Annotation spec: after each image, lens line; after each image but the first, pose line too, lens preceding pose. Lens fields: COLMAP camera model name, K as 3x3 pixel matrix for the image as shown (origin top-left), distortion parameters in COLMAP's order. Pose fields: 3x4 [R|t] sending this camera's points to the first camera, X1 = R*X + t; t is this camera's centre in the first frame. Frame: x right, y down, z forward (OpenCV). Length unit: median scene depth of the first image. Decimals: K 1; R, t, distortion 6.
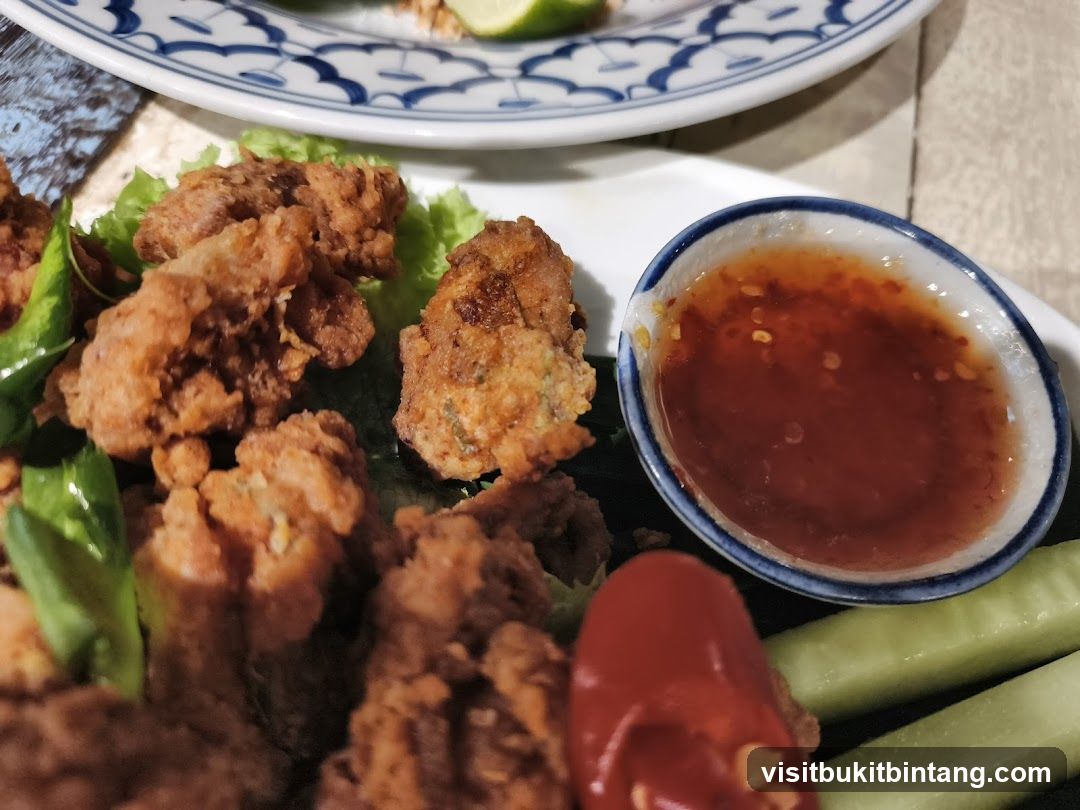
lens RADIAL K [[932.9, 0, 540.0], [0, 932.9, 405.0], [0, 0, 1]] dist [-0.057804, 0.001711]
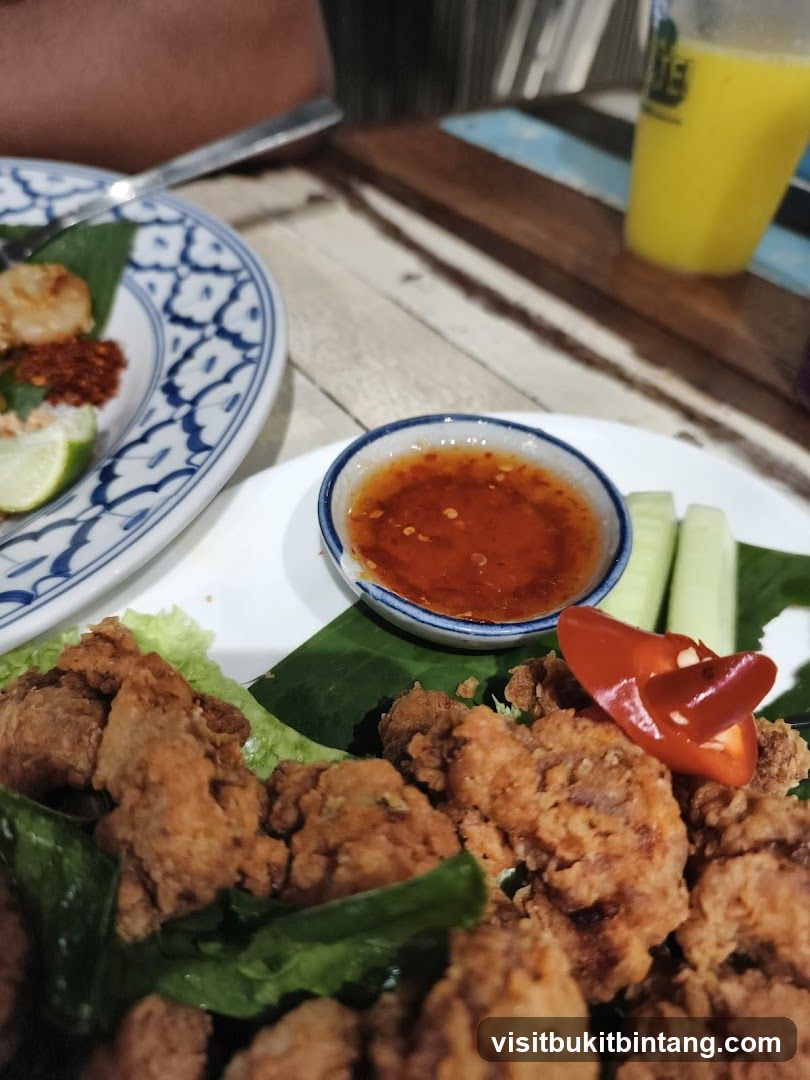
lens RADIAL K [[932.9, 0, 405.0], [0, 932.9, 540.0], [0, 0, 1]] dist [-0.057804, 0.001711]
pose [[0.580658, -0.583608, 0.567660, -0.513360], [0.687840, 0.724678, 0.041447, -0.112518], [-0.435560, 0.366393, 0.822219, -0.137394]]
